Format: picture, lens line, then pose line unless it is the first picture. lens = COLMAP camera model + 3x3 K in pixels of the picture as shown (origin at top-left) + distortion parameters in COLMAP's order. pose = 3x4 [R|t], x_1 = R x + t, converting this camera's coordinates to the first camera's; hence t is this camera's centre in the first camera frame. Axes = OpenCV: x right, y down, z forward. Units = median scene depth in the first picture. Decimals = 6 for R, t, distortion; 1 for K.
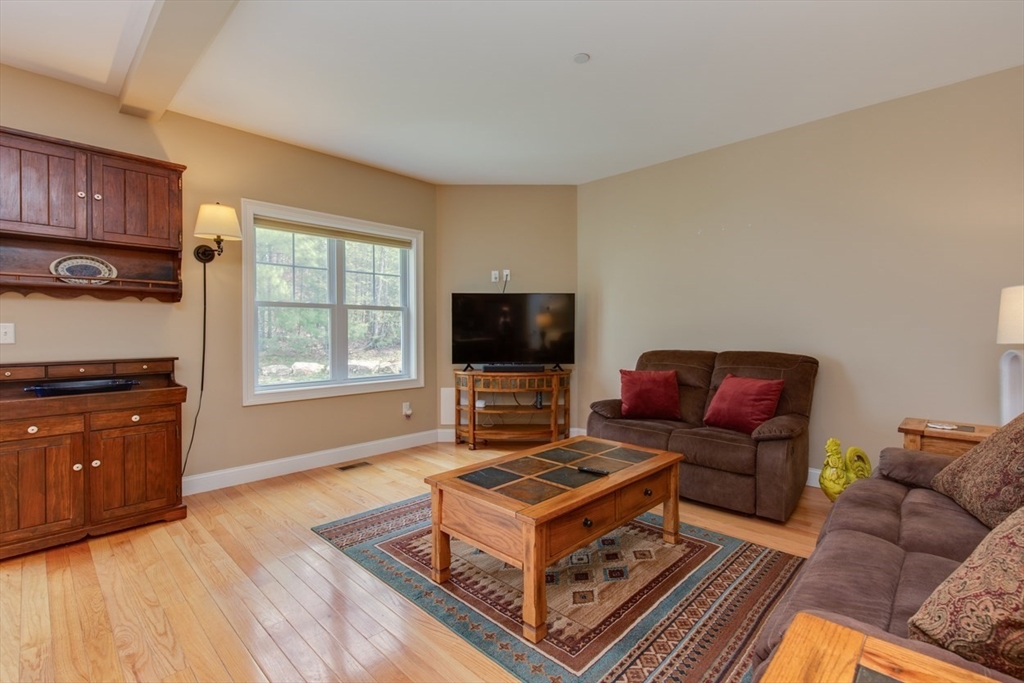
lens RADIAL K [[465.8, 0, 509.9], [0, 465.8, 338.3], [0, 0, 1]] dist [0.002419, -0.000634]
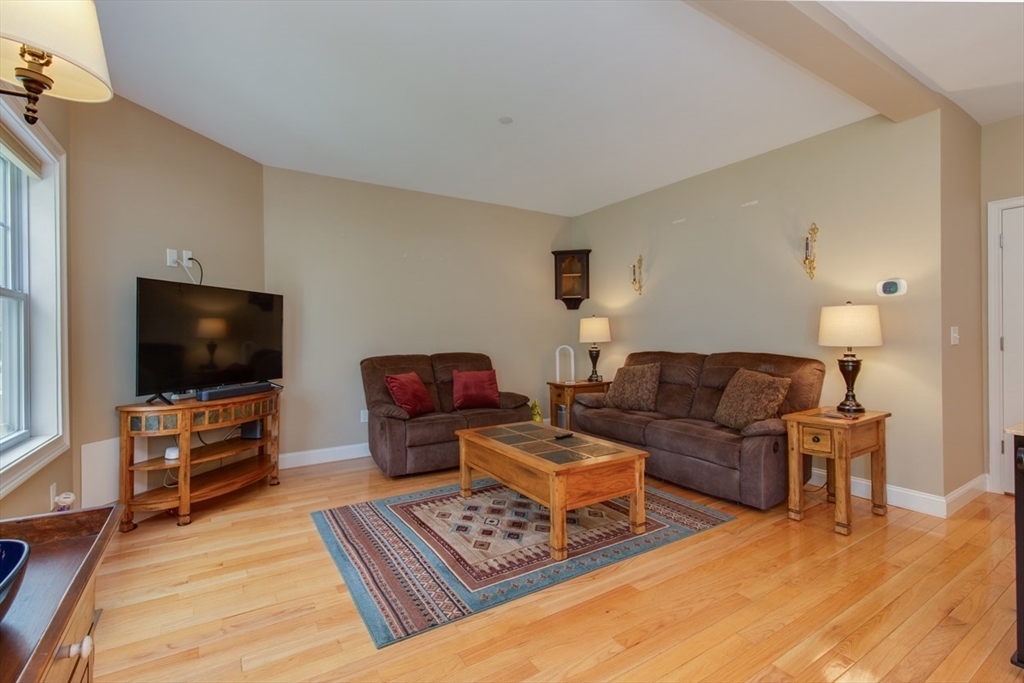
lens RADIAL K [[471.4, 0, 515.8], [0, 471.4, 339.3], [0, 0, 1]] dist [0.004782, 0.000005]
pose [[0.226614, -0.008030, 0.973952, -0.631401], [0.024797, 0.999689, 0.002473, -0.007950], [-0.973669, 0.023591, 0.226743, 0.410573]]
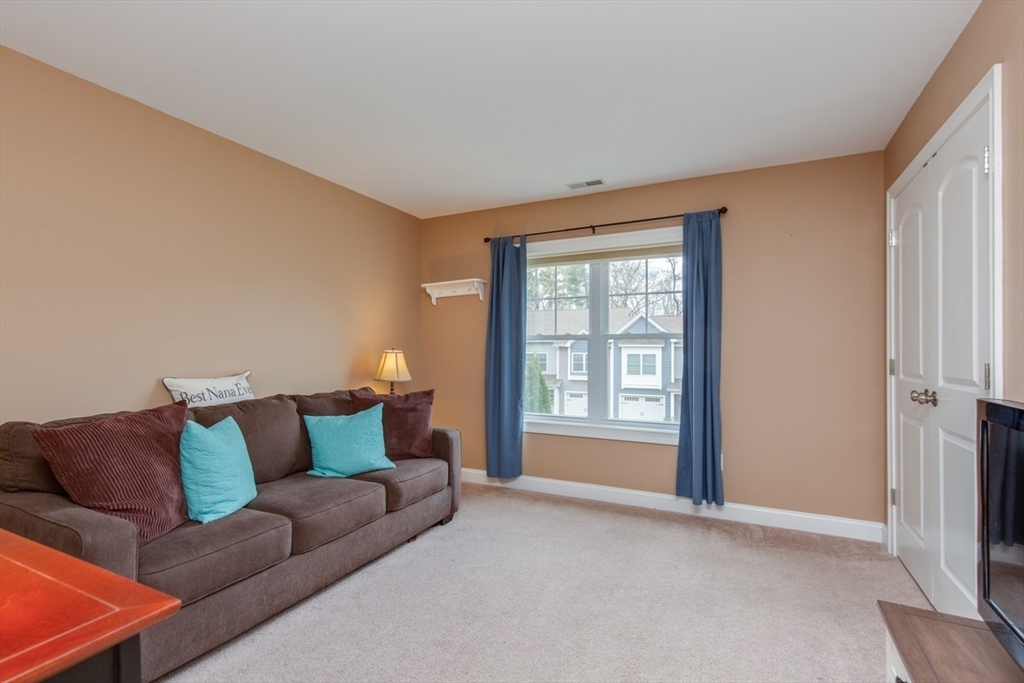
lens RADIAL K [[465.8, 0, 509.9], [0, 465.8, 338.3], [0, 0, 1]] dist [0.002419, -0.000634]
pose [[0.291258, -0.026681, -0.956272, 0.410279], [-0.019429, 0.999240, -0.033797, -0.031475], [0.956447, 0.028423, 0.290518, 0.564535]]
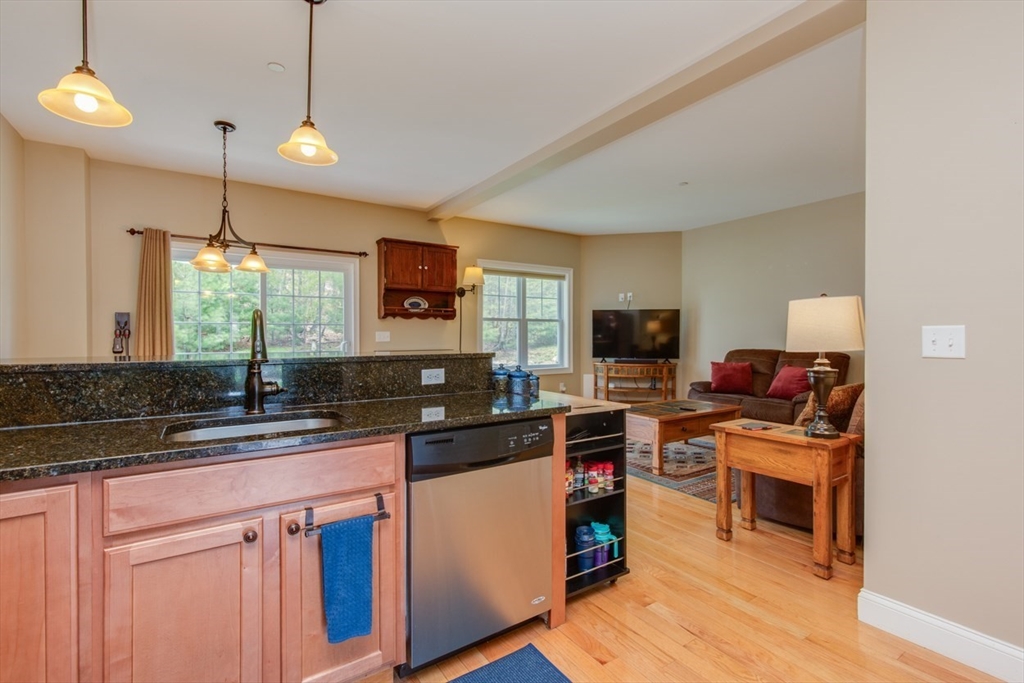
lens RADIAL K [[465.8, 0, 509.9], [0, 465.8, 338.3], [0, 0, 1]] dist [0.002419, -0.000634]
pose [[0.976529, 0.004416, -0.215340, -0.064200], [-0.006072, 0.999957, -0.007028, 0.005393], [0.215300, 0.008171, 0.976514, -0.529274]]
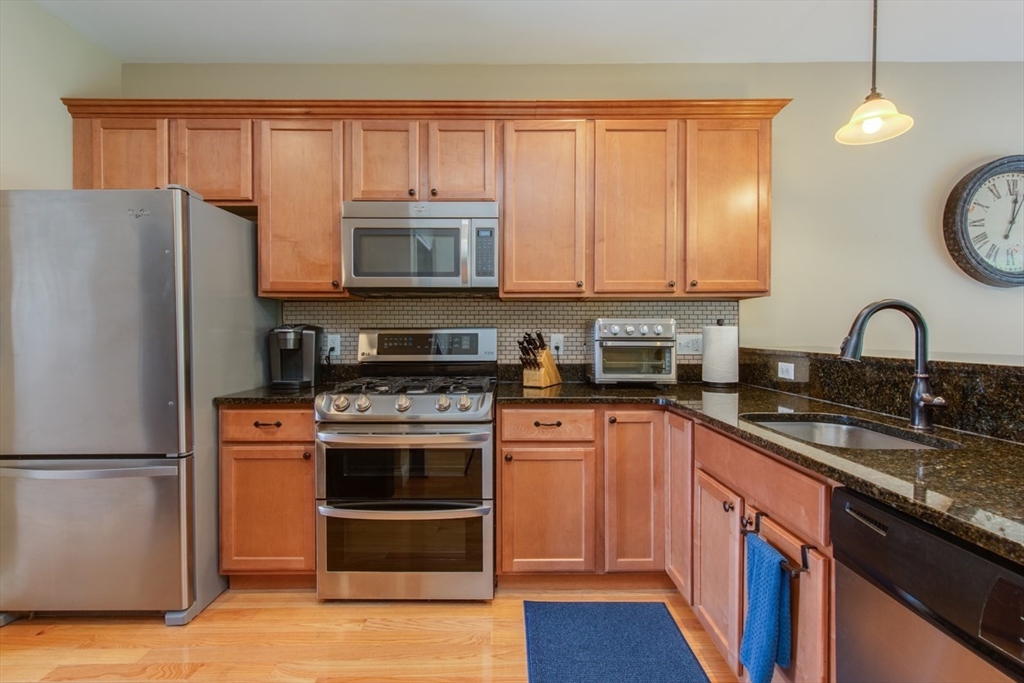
lens RADIAL K [[478.0, 0, 515.2], [0, 478.0, 339.9], [0, 0, 1]] dist [0.004232, 0.000257]
pose [[-0.717255, 0.013274, -0.696685, 0.058413], [-0.006923, 0.999633, 0.026173, 0.001380], [0.696777, 0.023596, -0.716900, -0.146987]]
